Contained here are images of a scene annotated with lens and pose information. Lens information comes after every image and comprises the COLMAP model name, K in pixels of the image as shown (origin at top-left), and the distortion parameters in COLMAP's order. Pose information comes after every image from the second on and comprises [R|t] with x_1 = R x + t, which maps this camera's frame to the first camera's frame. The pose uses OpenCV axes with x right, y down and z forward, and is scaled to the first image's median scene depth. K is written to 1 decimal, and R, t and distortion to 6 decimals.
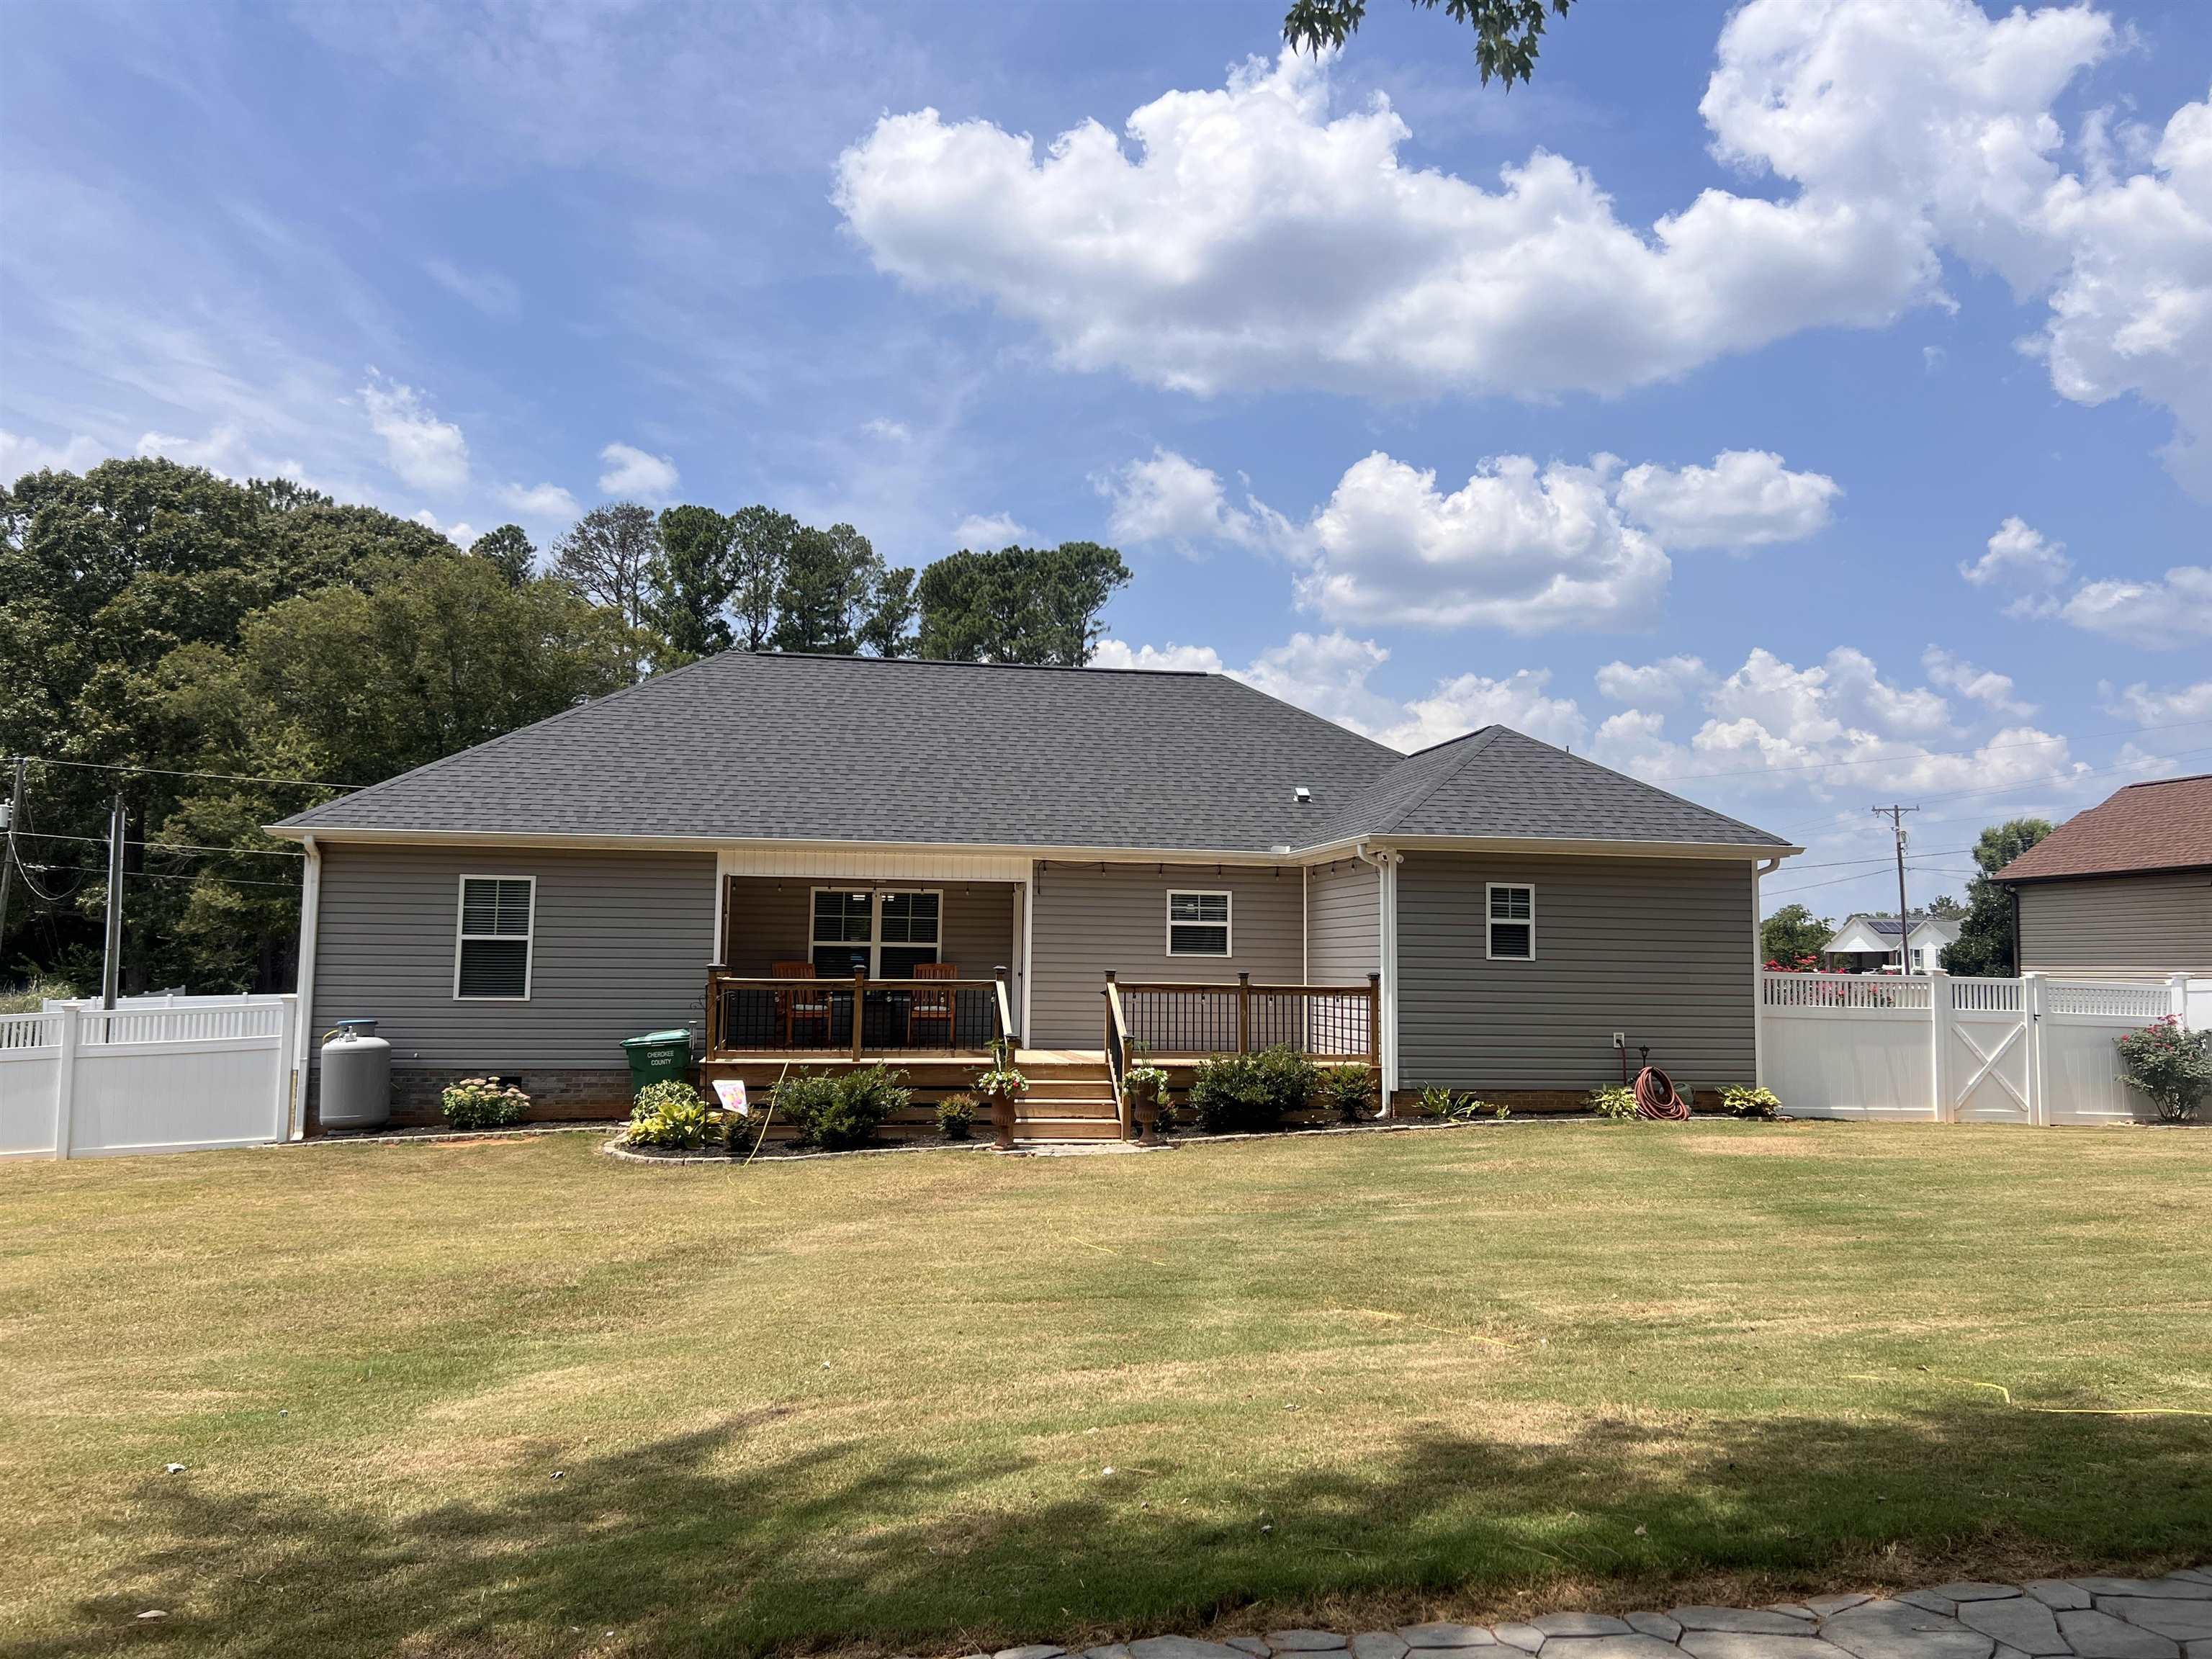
lens RADIAL K [[1671.0, 0, 1095.4], [0, 1671.0, 836.6], [0, 0, 1]] dist [0.056159, -0.069102]
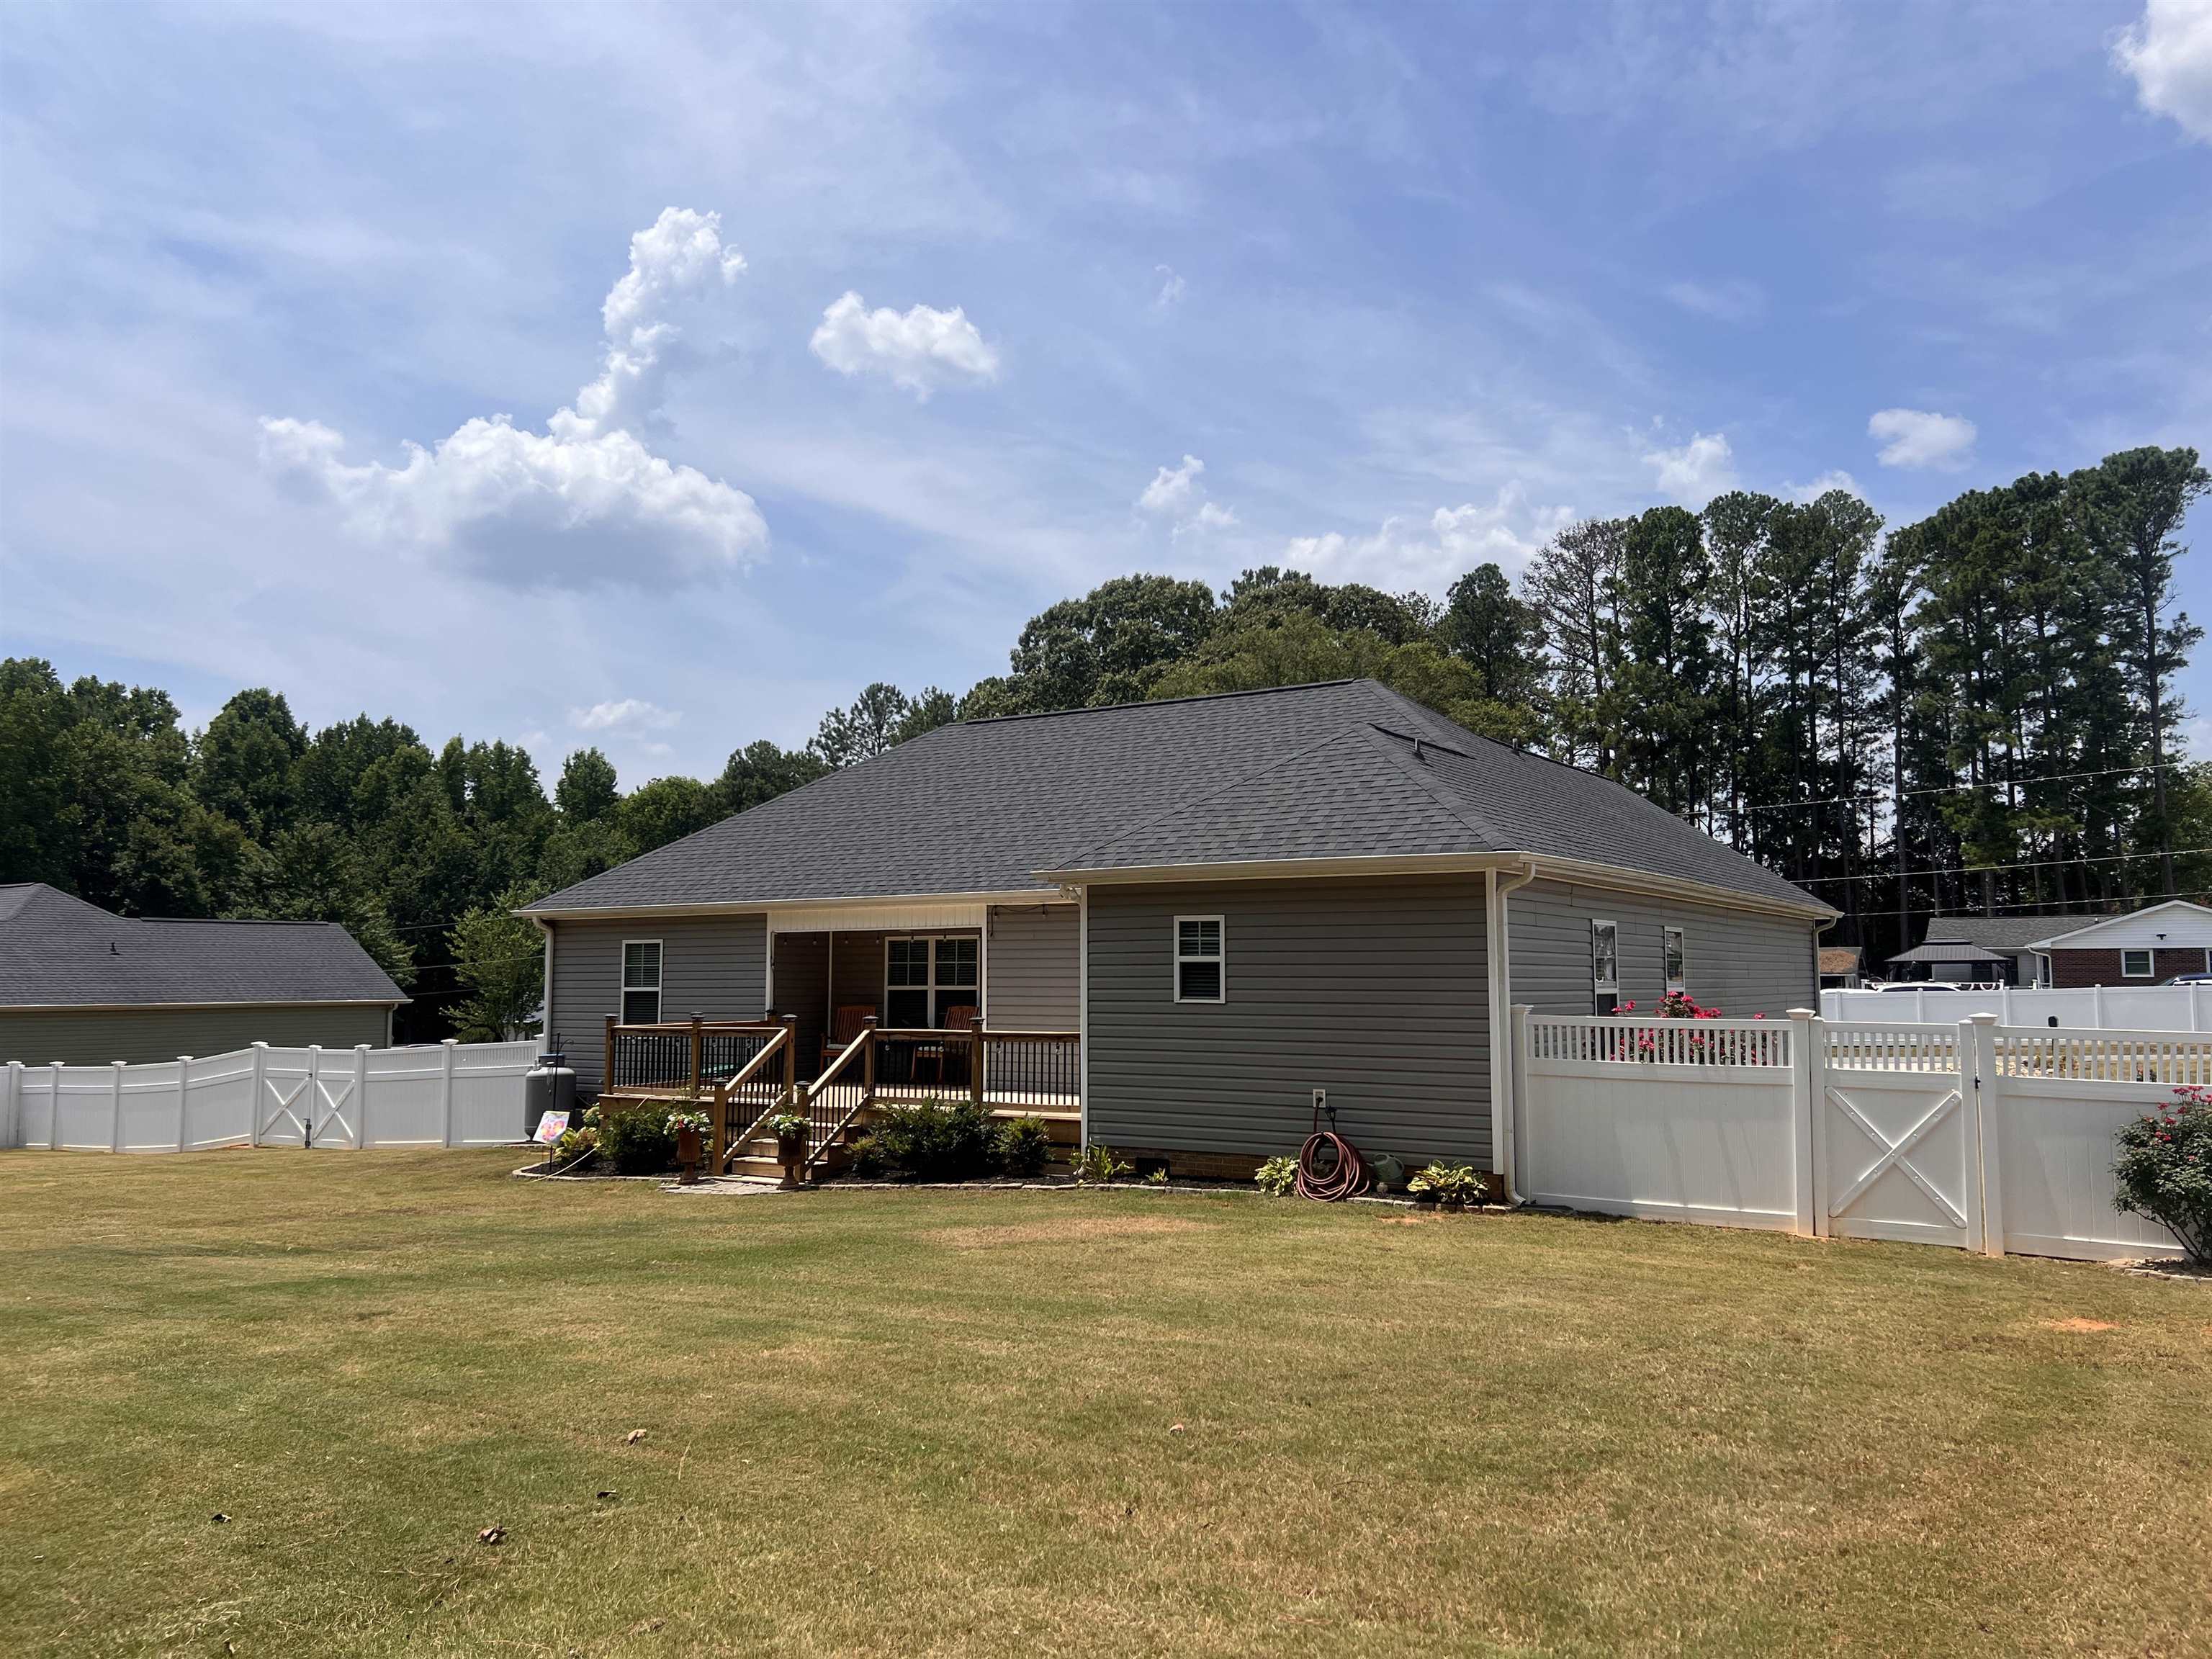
lens RADIAL K [[1671.0, 0, 1046.6], [0, 1671.0, 838.9], [0, 0, 1]] dist [0.056159, -0.069102]
pose [[0.733871, -0.073387, -0.675313, 0.734513], [0.066890, 0.997123, -0.035668, 0.013096], [0.675988, -0.018996, 0.736668, 0.286343]]
